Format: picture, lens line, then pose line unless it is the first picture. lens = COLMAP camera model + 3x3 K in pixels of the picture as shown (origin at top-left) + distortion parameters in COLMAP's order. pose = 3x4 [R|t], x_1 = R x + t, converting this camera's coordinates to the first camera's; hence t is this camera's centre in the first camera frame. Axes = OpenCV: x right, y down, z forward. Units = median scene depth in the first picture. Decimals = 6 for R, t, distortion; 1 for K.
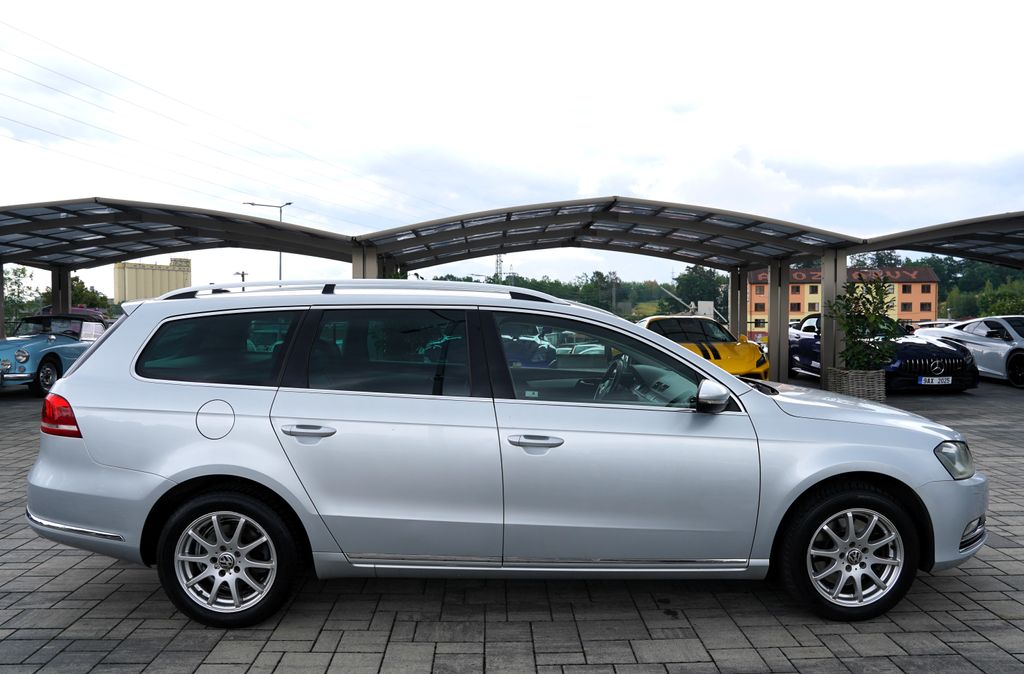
lens RADIAL K [[716.3, 0, 512.0], [0, 716.3, 337.0], [0, 0, 1]] dist [-0.108427, 0.085045]
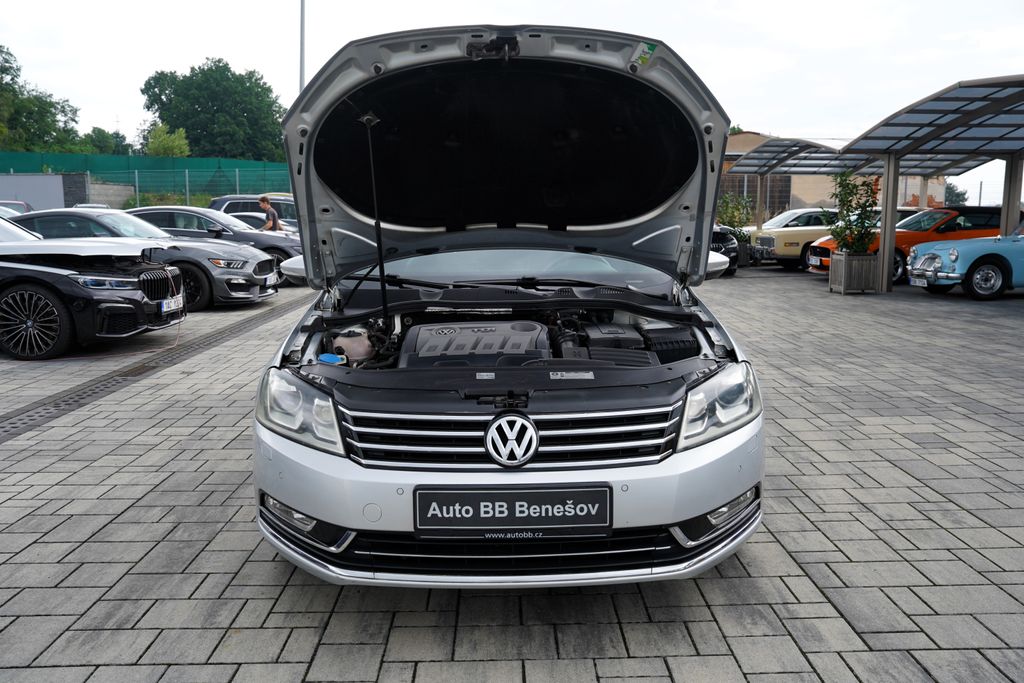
lens RADIAL K [[820.3, 0, 516.8], [0, 820.3, 341.2], [0, 0, 1]] dist [-0.096187, 0.143905]
pose [[-0.008403, 0.148264, -0.988912, 1.472693], [-0.035187, 0.988291, 0.148470, -0.006120], [0.999345, 0.036044, -0.003087, 1.287118]]
